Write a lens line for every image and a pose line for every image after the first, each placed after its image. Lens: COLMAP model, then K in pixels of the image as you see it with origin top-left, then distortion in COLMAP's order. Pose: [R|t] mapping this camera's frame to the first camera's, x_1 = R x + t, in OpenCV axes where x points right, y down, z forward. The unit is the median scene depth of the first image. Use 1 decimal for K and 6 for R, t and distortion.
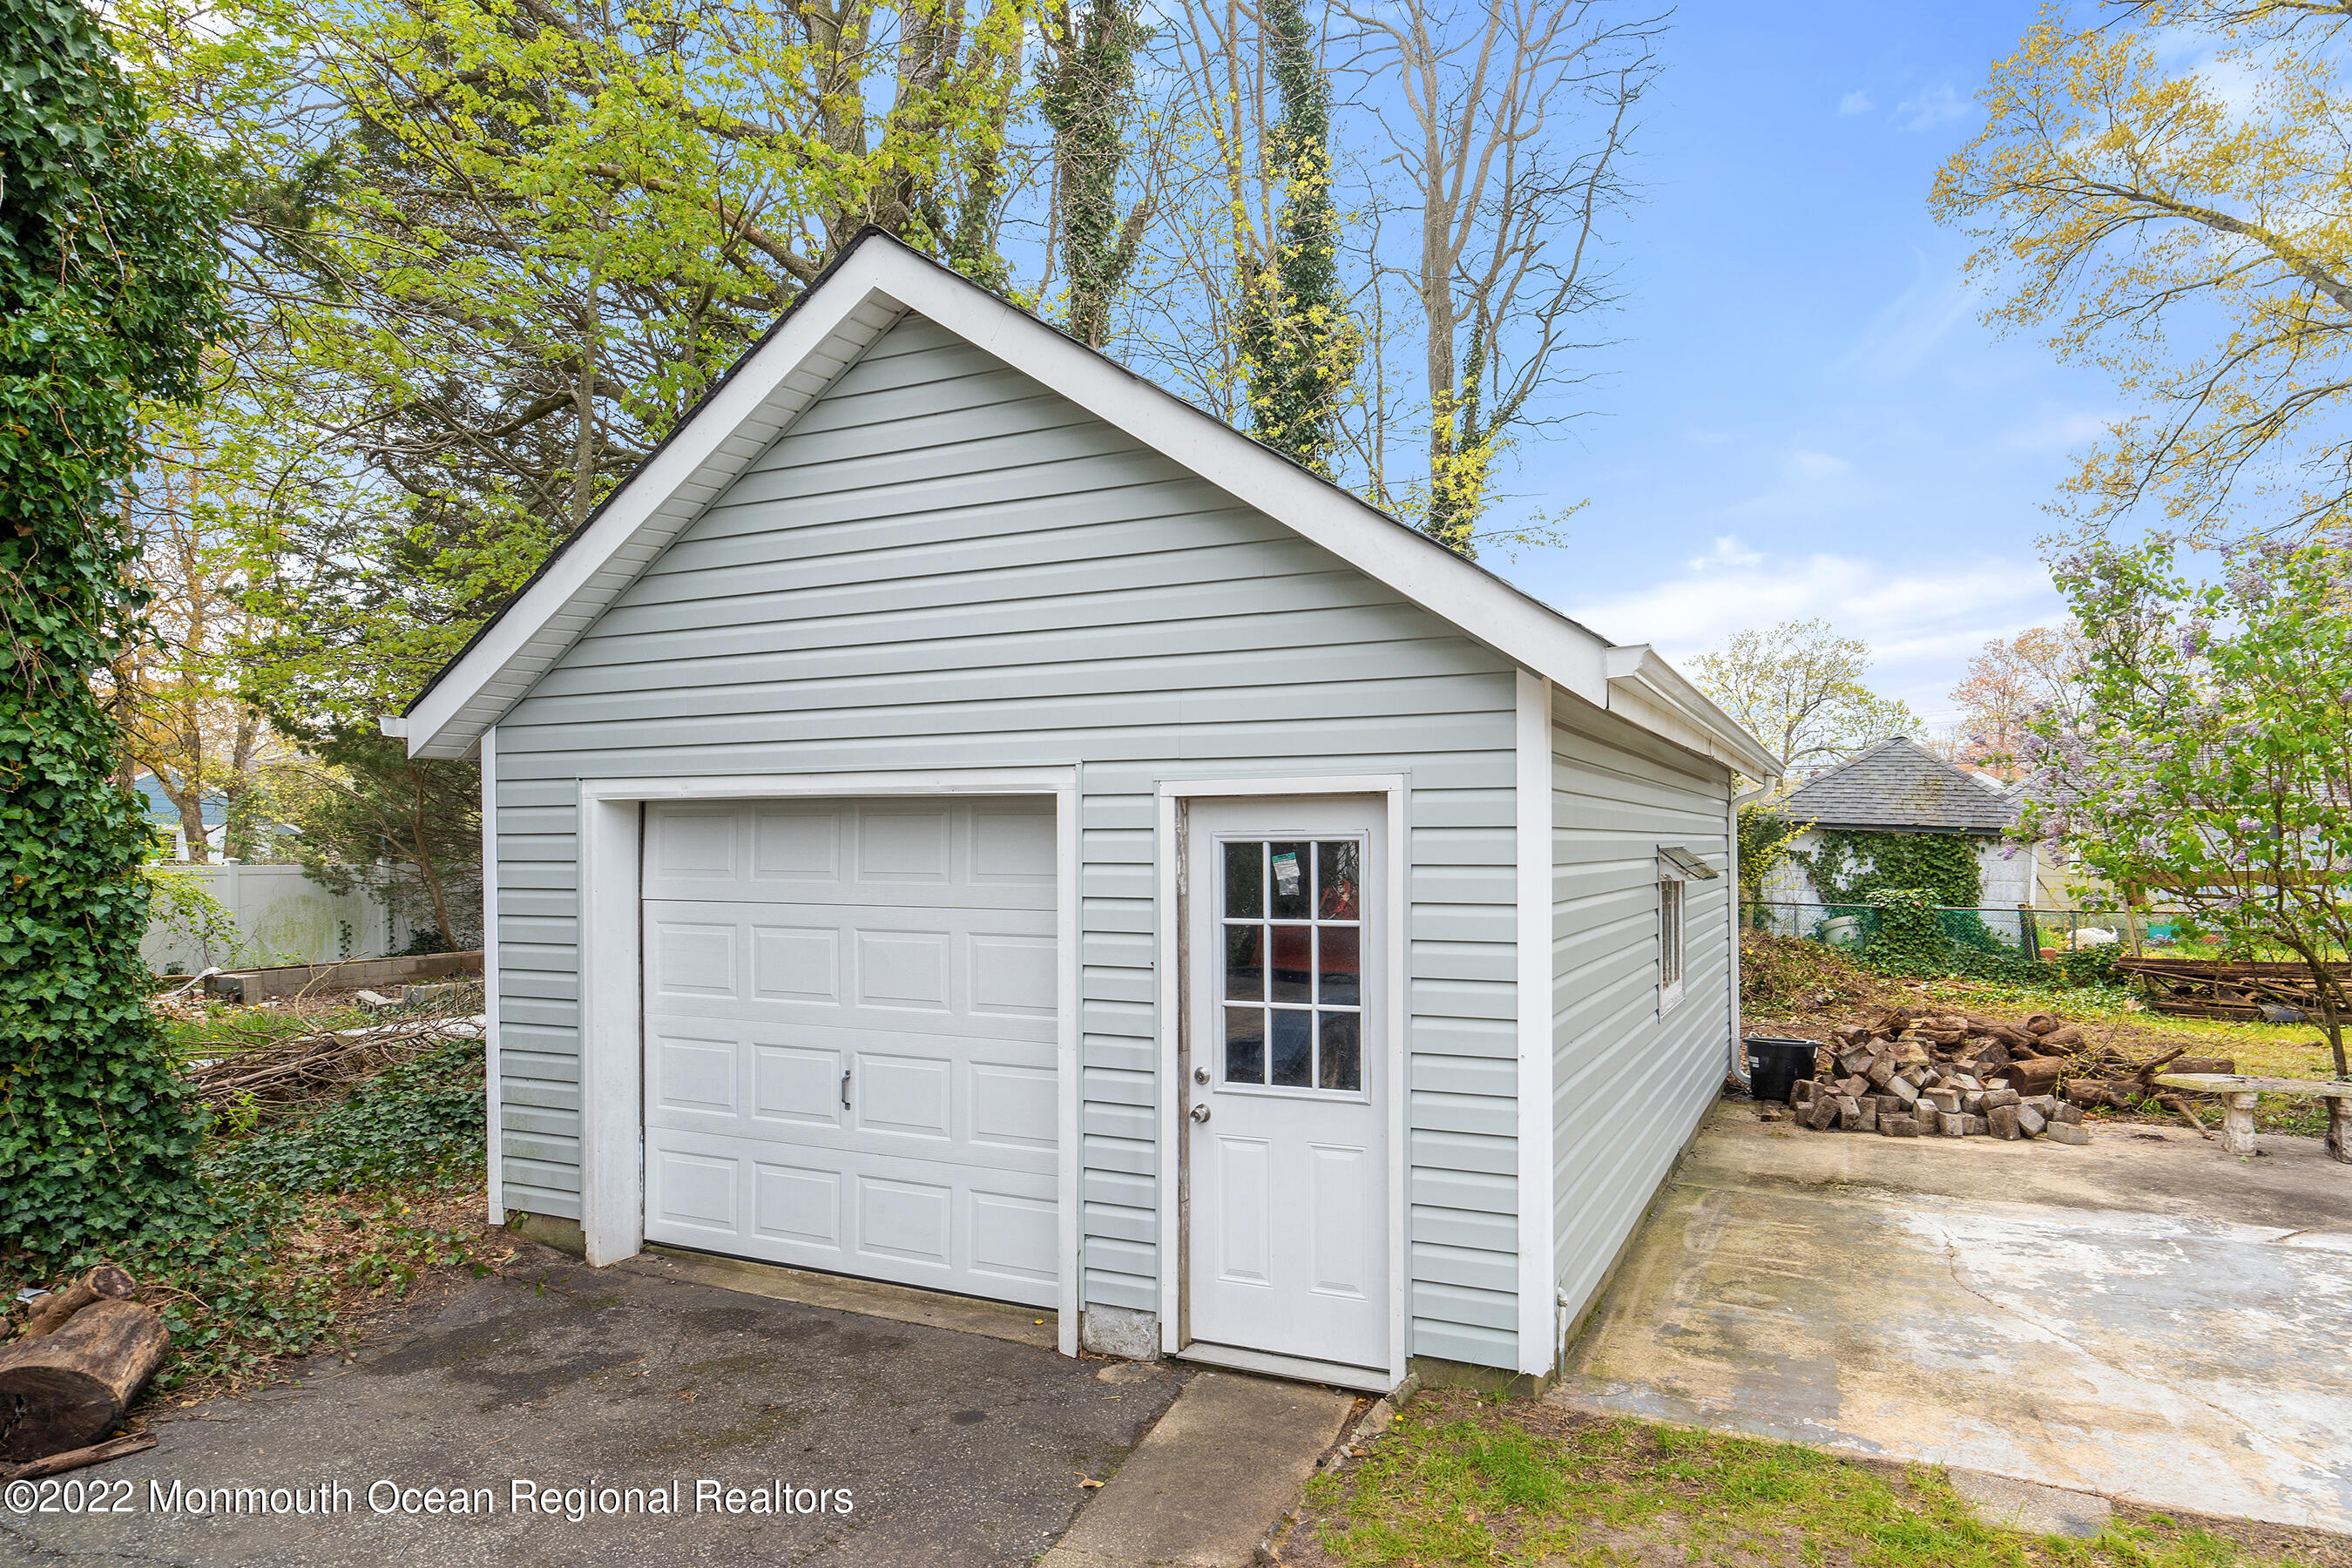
lens RADIAL K [[1445.8, 0, 1173.9], [0, 1445.8, 802.8], [0, 0, 1]] dist [-0.003683, 0.002351]
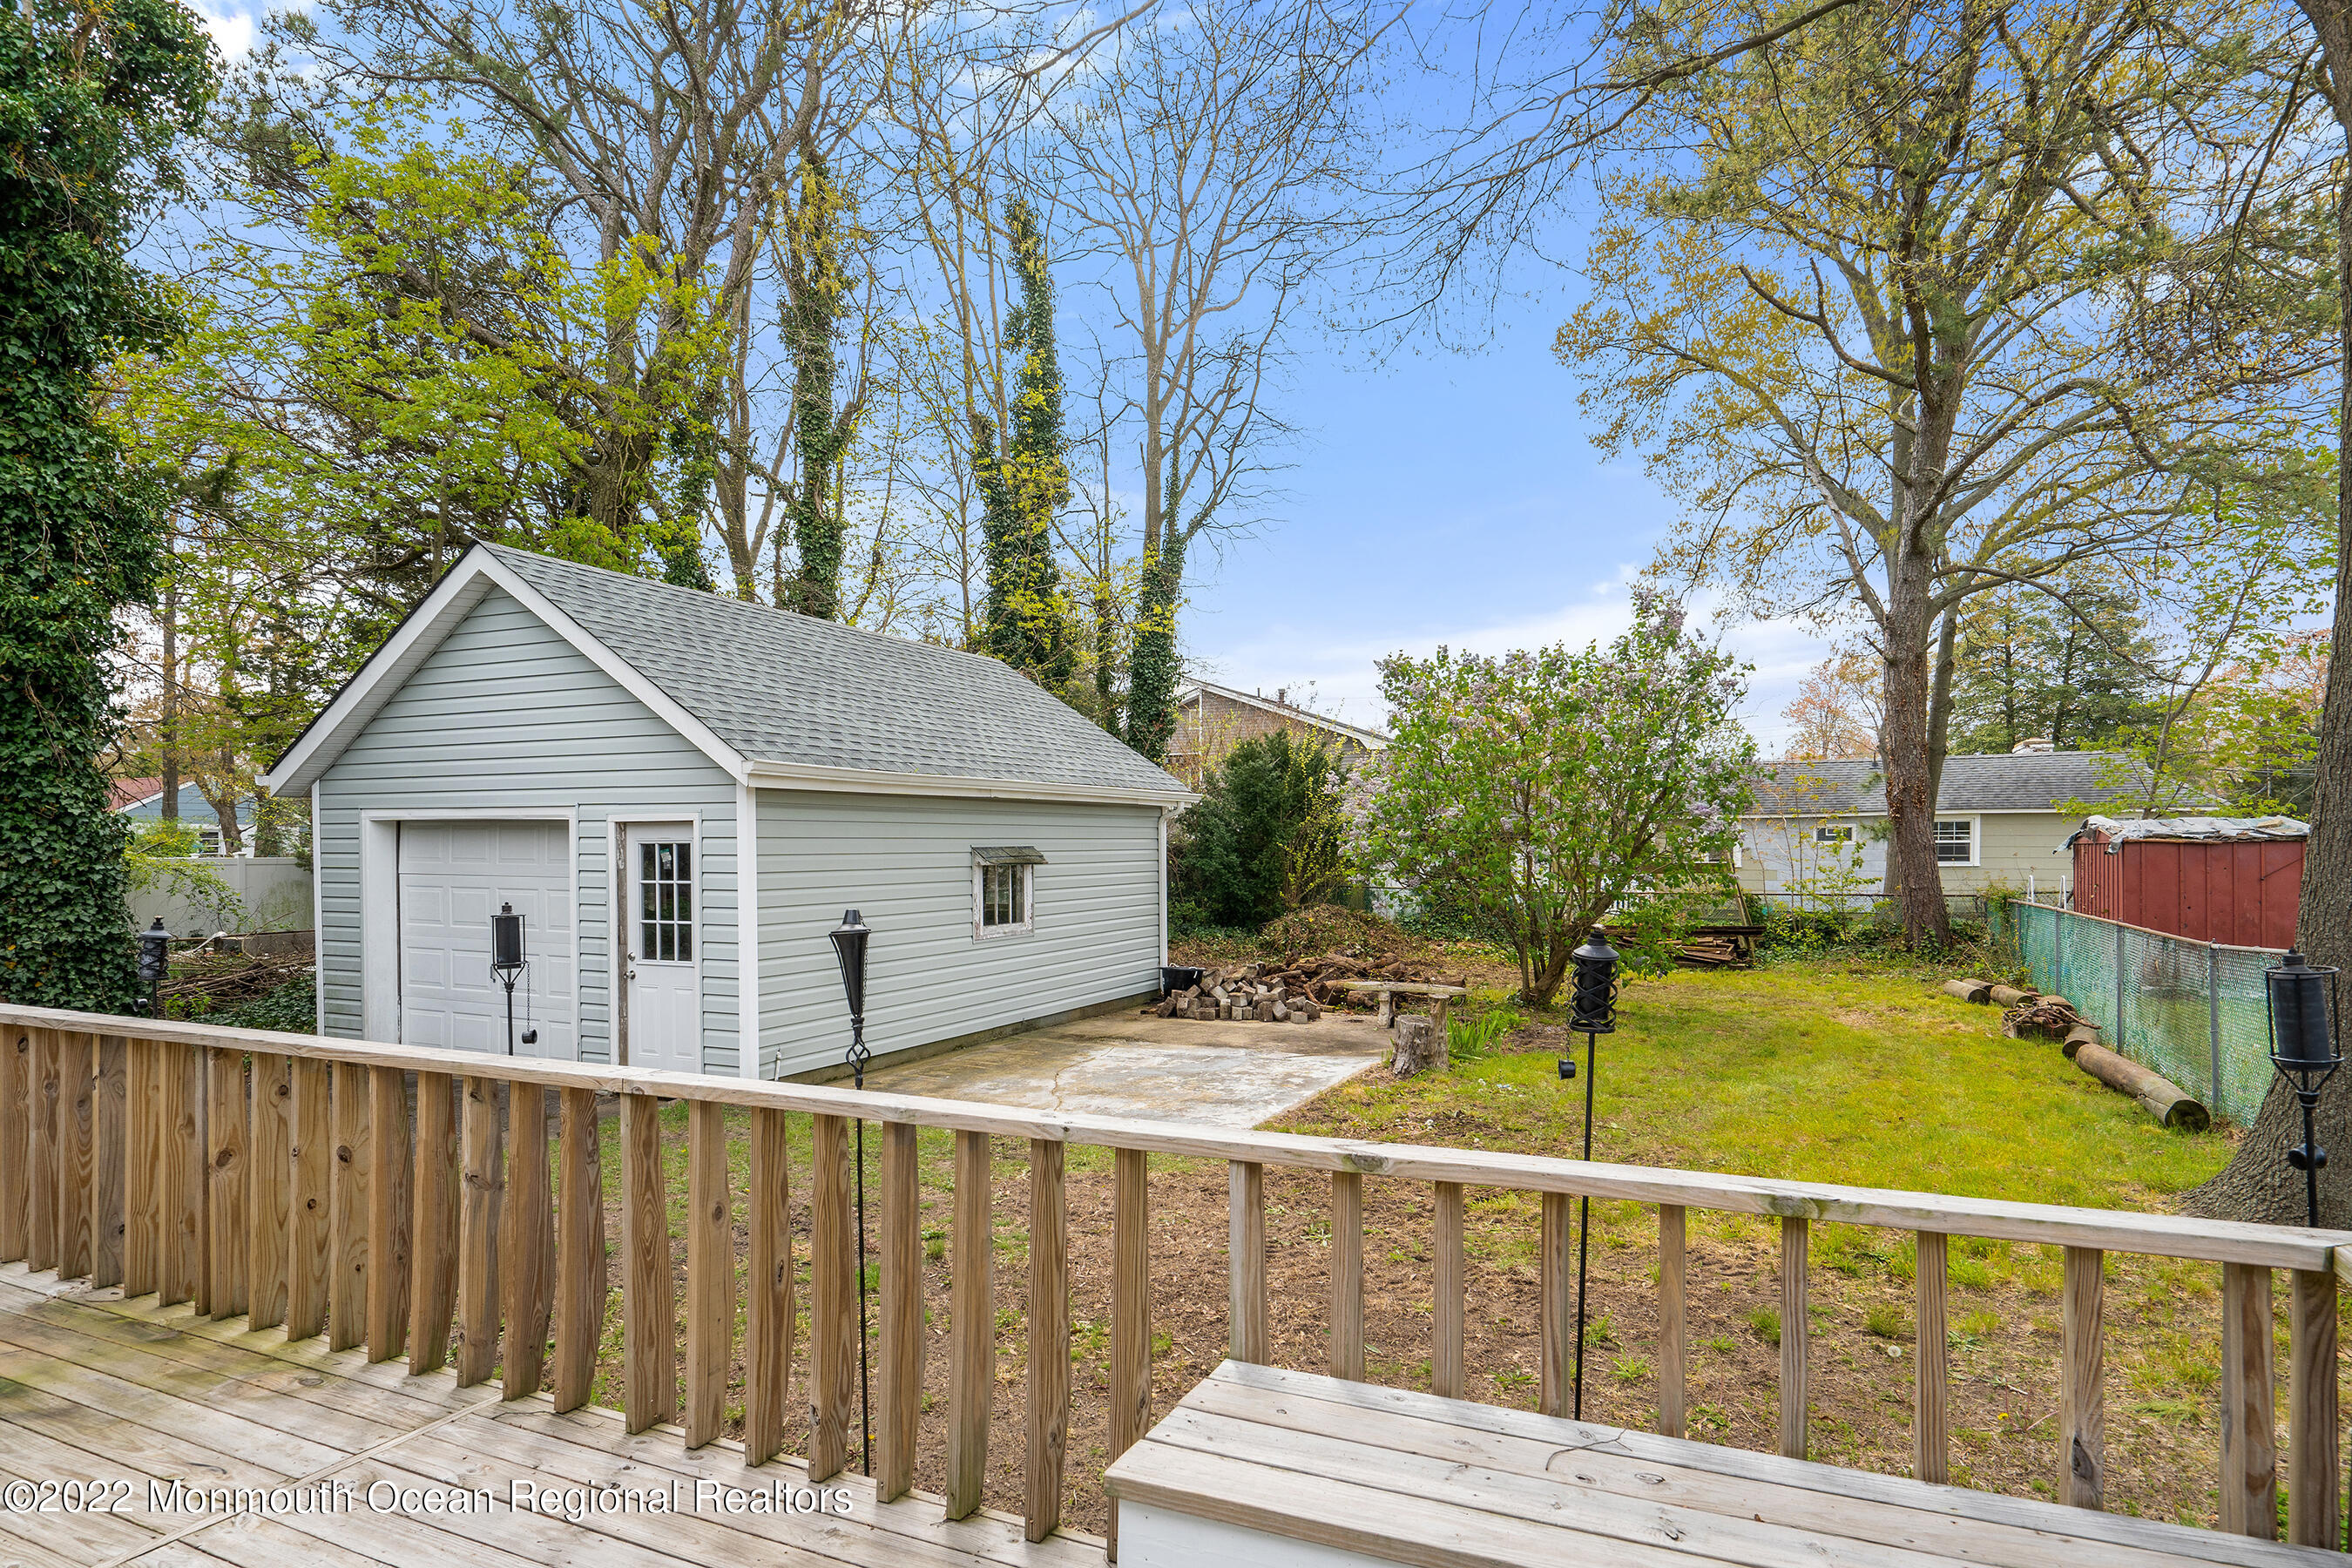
lens RADIAL K [[1327.0, 0, 1175.6], [0, 1327.0, 816.6], [0, 0, 1]] dist [-0.004340, 0.002757]
pose [[0.999950, 0.001862, 0.009830, 0.730403], [-0.001958, 0.999950, 0.009801, -0.029585], [-0.009811, -0.009819, 0.999904, -0.846439]]
